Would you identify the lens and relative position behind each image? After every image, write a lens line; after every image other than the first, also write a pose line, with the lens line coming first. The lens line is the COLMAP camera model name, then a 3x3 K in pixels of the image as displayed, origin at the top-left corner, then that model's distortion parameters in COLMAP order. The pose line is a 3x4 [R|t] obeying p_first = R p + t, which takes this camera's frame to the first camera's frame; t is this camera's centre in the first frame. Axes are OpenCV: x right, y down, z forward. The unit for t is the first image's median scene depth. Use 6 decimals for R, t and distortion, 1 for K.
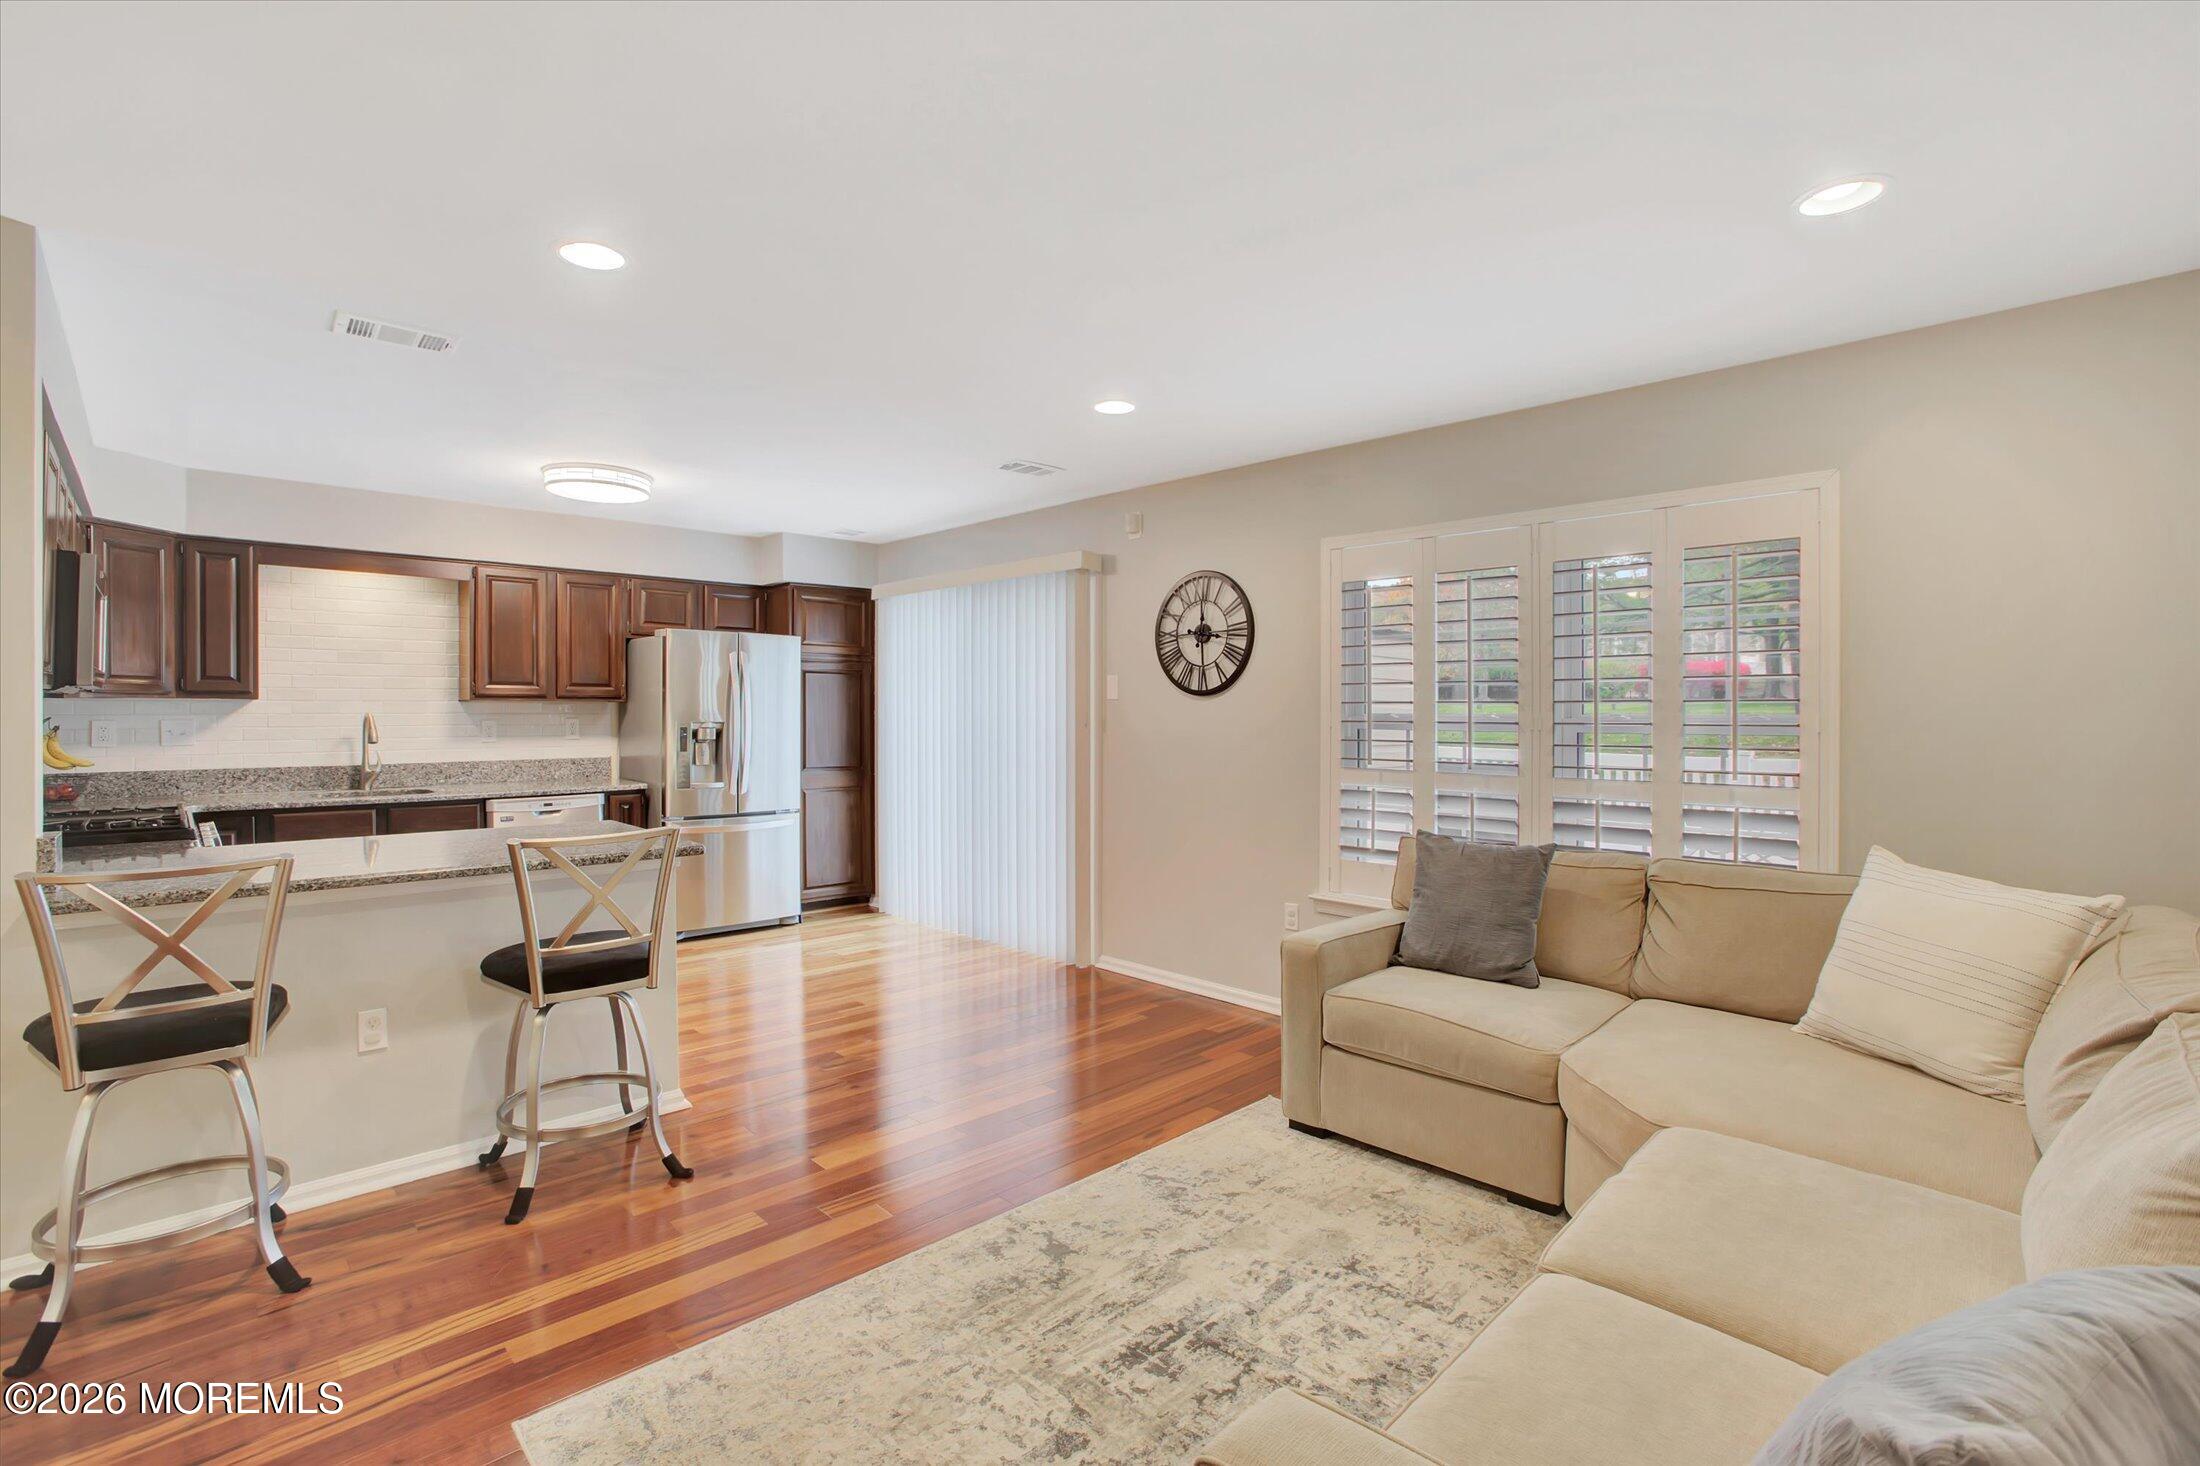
lens RADIAL K [[1009.0, 0, 1106.2], [0, 1009.0, 719.0], [0, 0, 1]] dist [-0.081106, 0.031841]
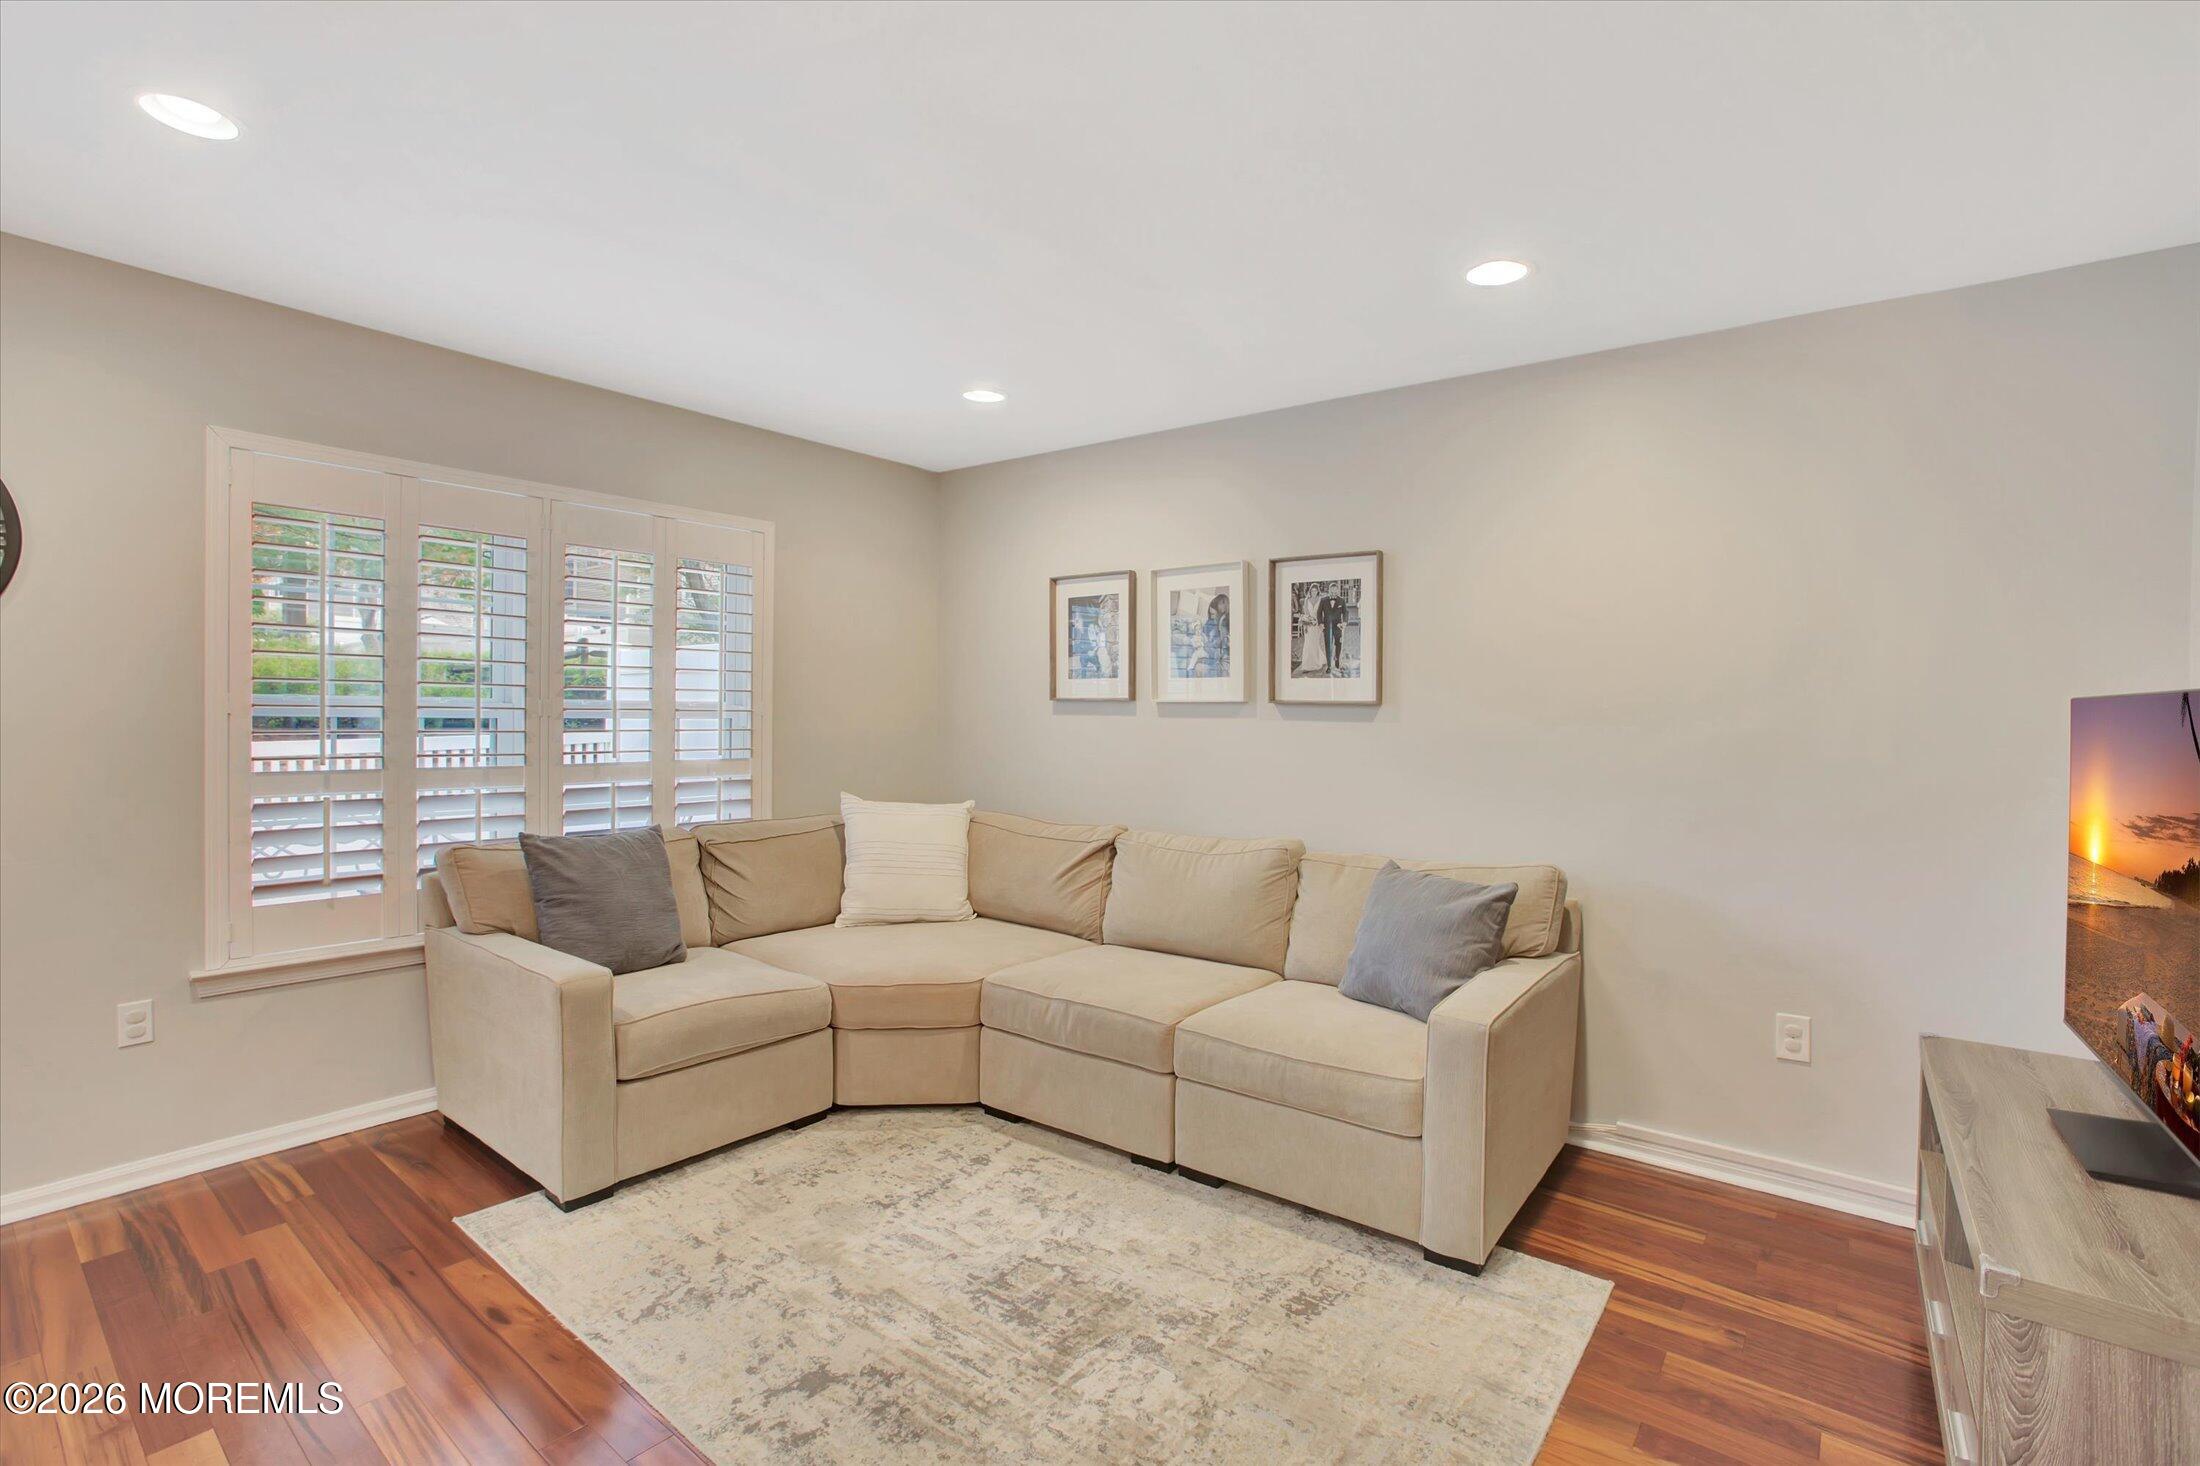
lens RADIAL K [[1009.0, 0, 1106.2], [0, 1009.0, 719.0], [0, 0, 1]] dist [-0.081106, 0.031841]
pose [[-0.138727, -0.012952, 0.990246, -0.804355], [-0.011315, 0.999870, 0.011493, -0.003927], [-0.990266, -0.009611, -0.138856, 0.838091]]
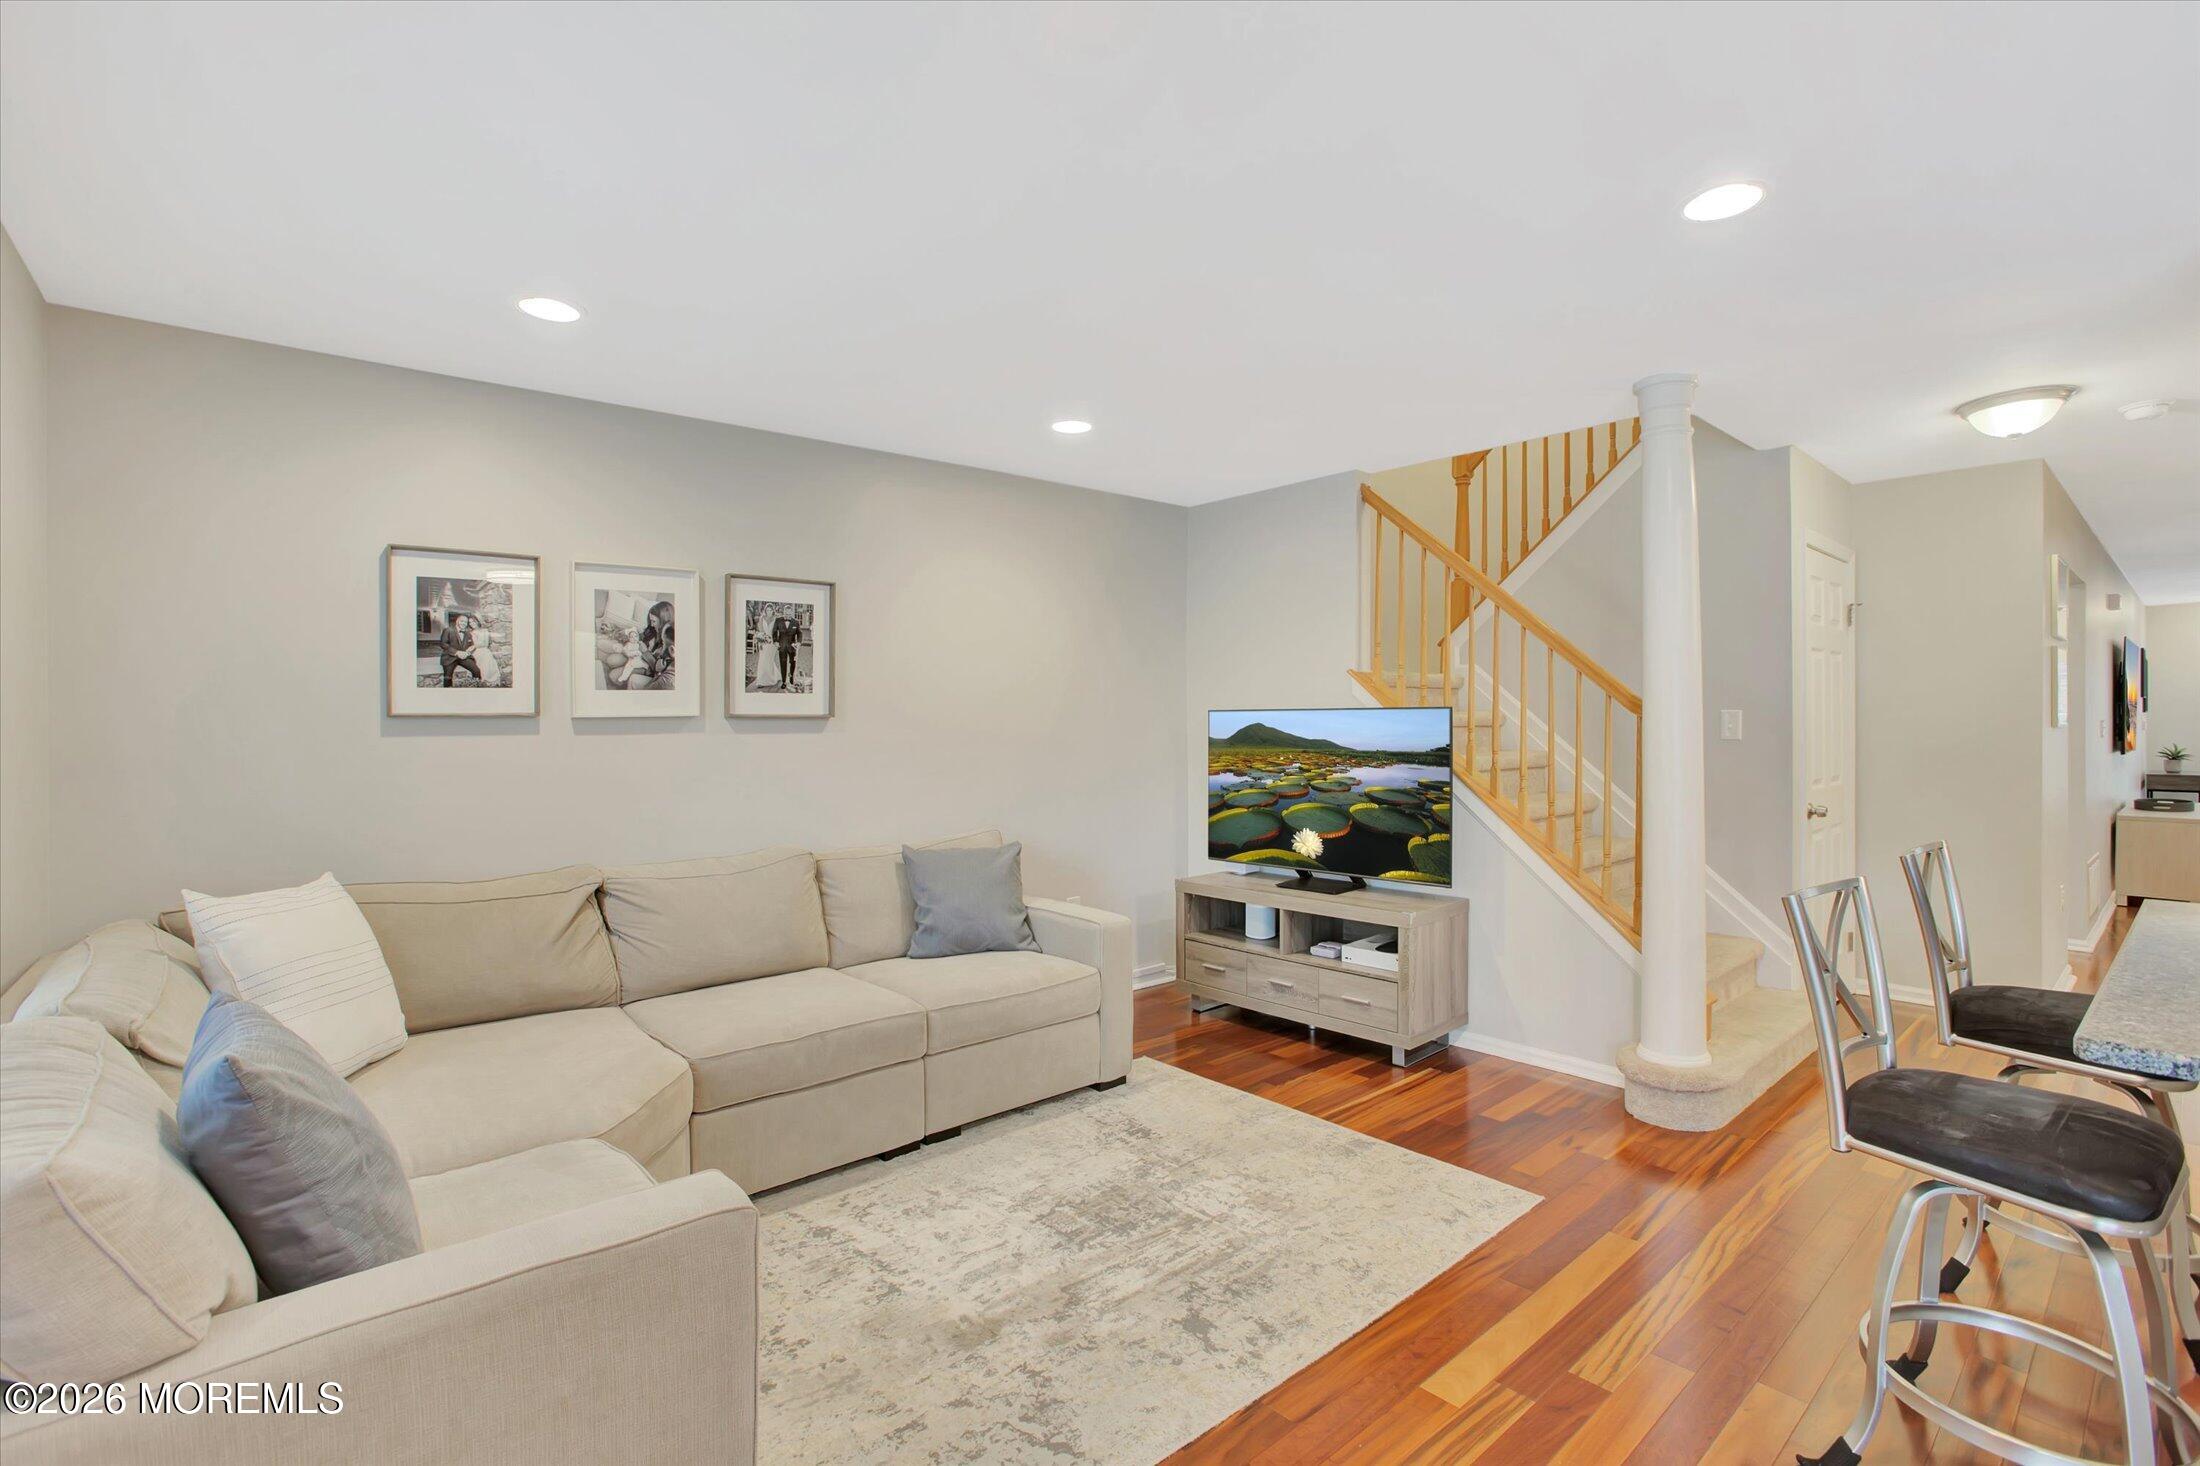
lens RADIAL K [[977.8, 0, 1098.4], [0, 977.8, 727.7], [0, 0, 1]] dist [-0.060912, 0.011621]
pose [[-0.997251, 0.003967, 0.073988, -0.025873], [0.004915, 0.999908, 0.012631, -0.013132], [-0.073932, 0.012960, -0.997179, 1.767527]]
